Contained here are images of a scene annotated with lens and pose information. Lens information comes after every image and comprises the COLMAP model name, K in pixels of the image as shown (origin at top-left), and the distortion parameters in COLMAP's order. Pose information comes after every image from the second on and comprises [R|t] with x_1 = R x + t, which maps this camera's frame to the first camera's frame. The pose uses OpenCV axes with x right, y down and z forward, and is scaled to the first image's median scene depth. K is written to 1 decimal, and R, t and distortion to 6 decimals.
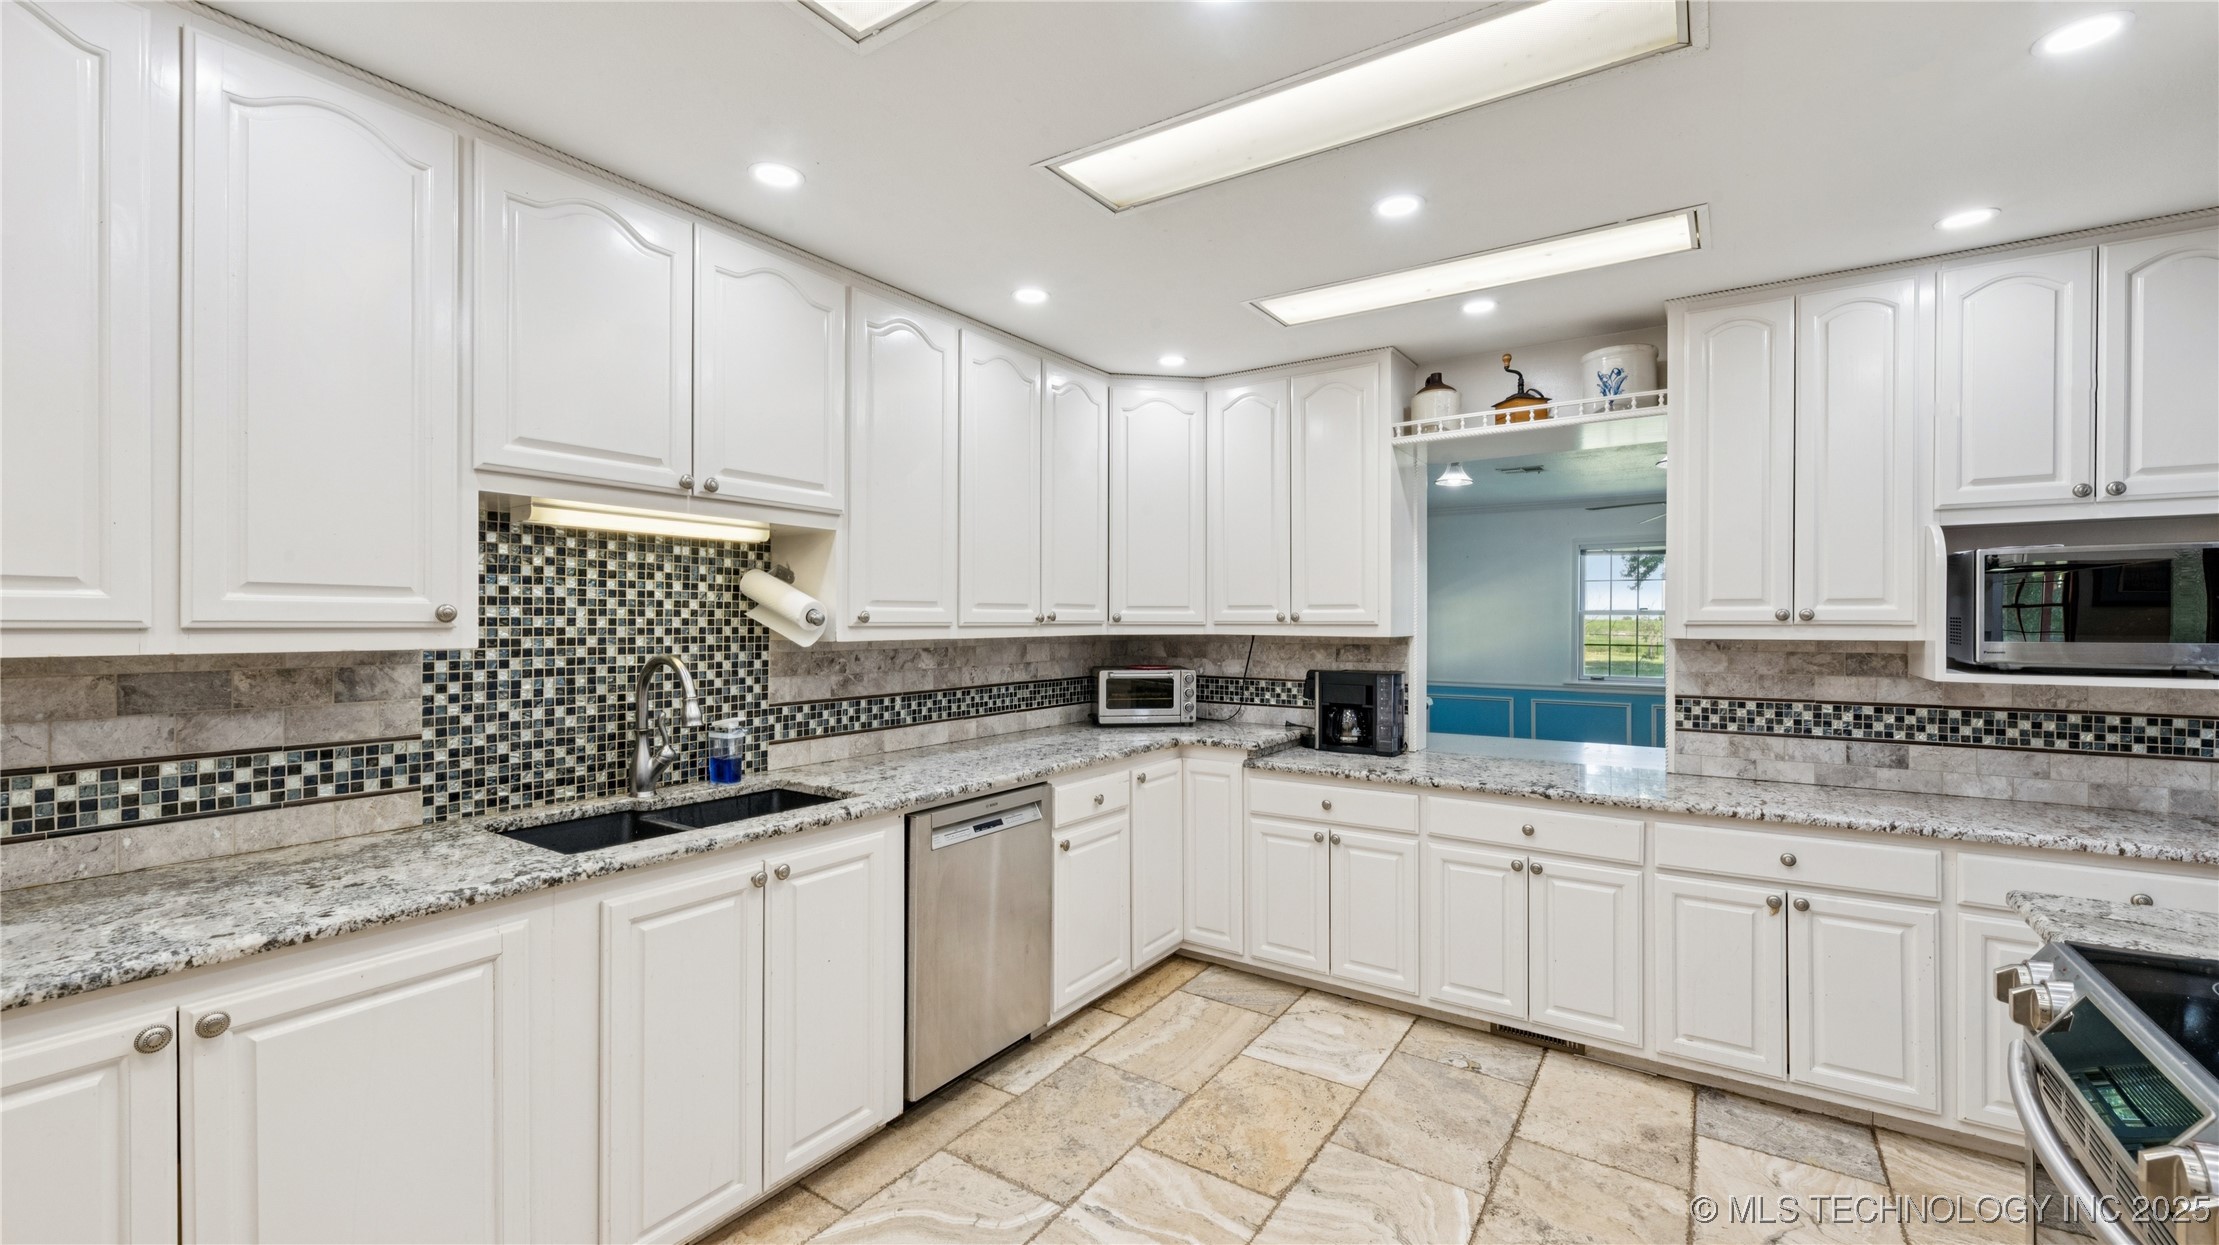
lens RADIAL K [[908.8, 0, 1116.2], [0, 908.8, 625.9], [0, 0, 1]] dist [0.000221, -0.000311]
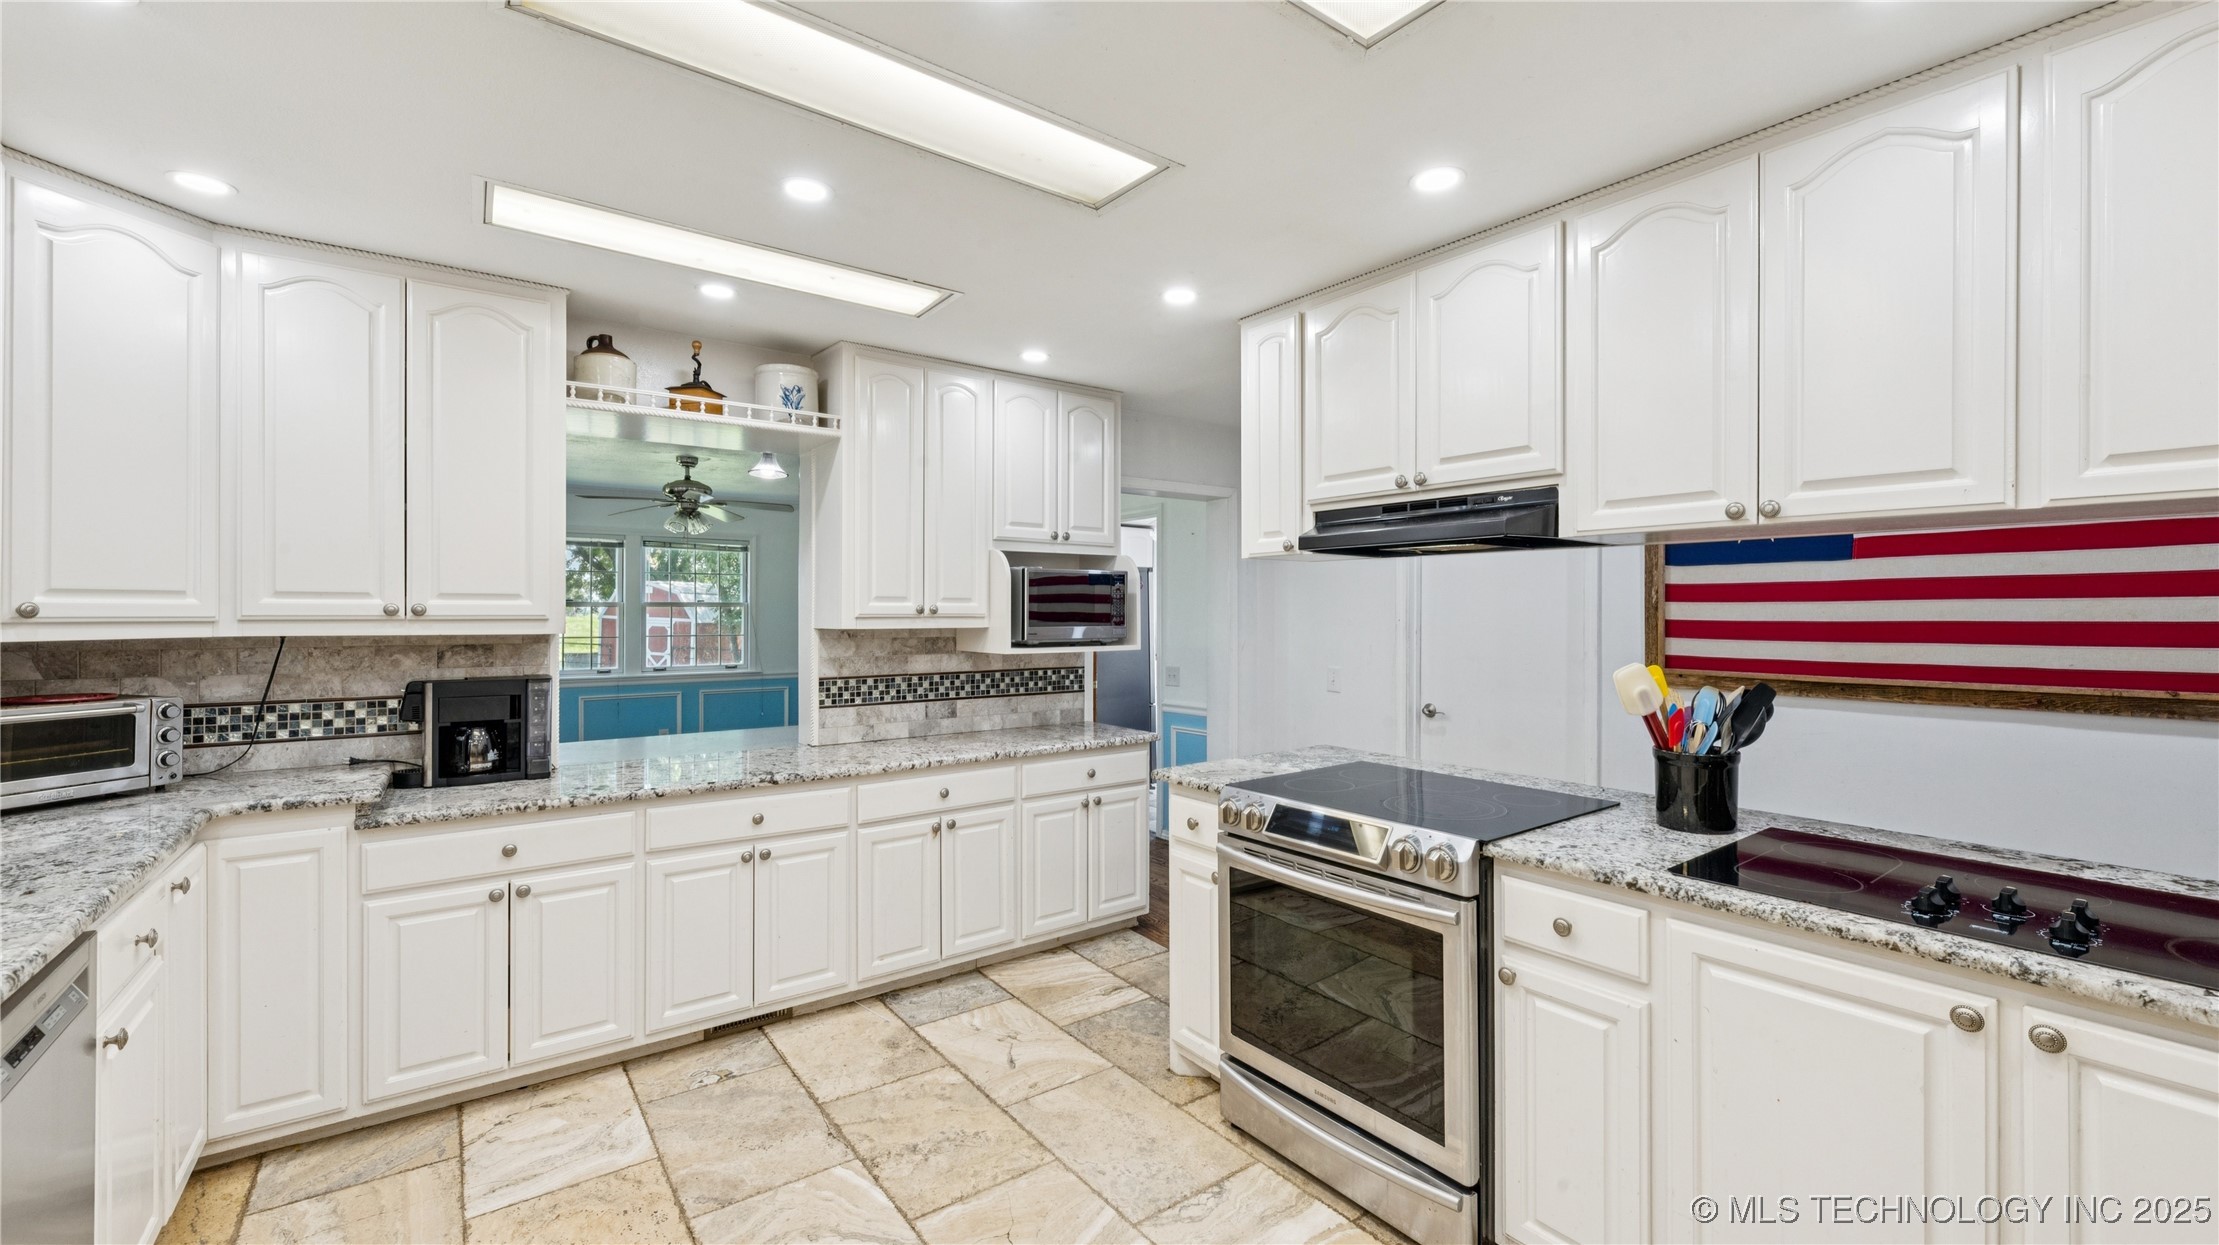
lens RADIAL K [[908.8, 0, 1123.6], [0, 908.8, 610.7], [0, 0, 1]] dist [0.000221, -0.000311]
pose [[0.317282, 0.002310, 0.948328, -0.374487], [0.006693, 0.999967, -0.004675, -0.001650], [-0.948308, 0.007830, 0.317256, 0.274901]]
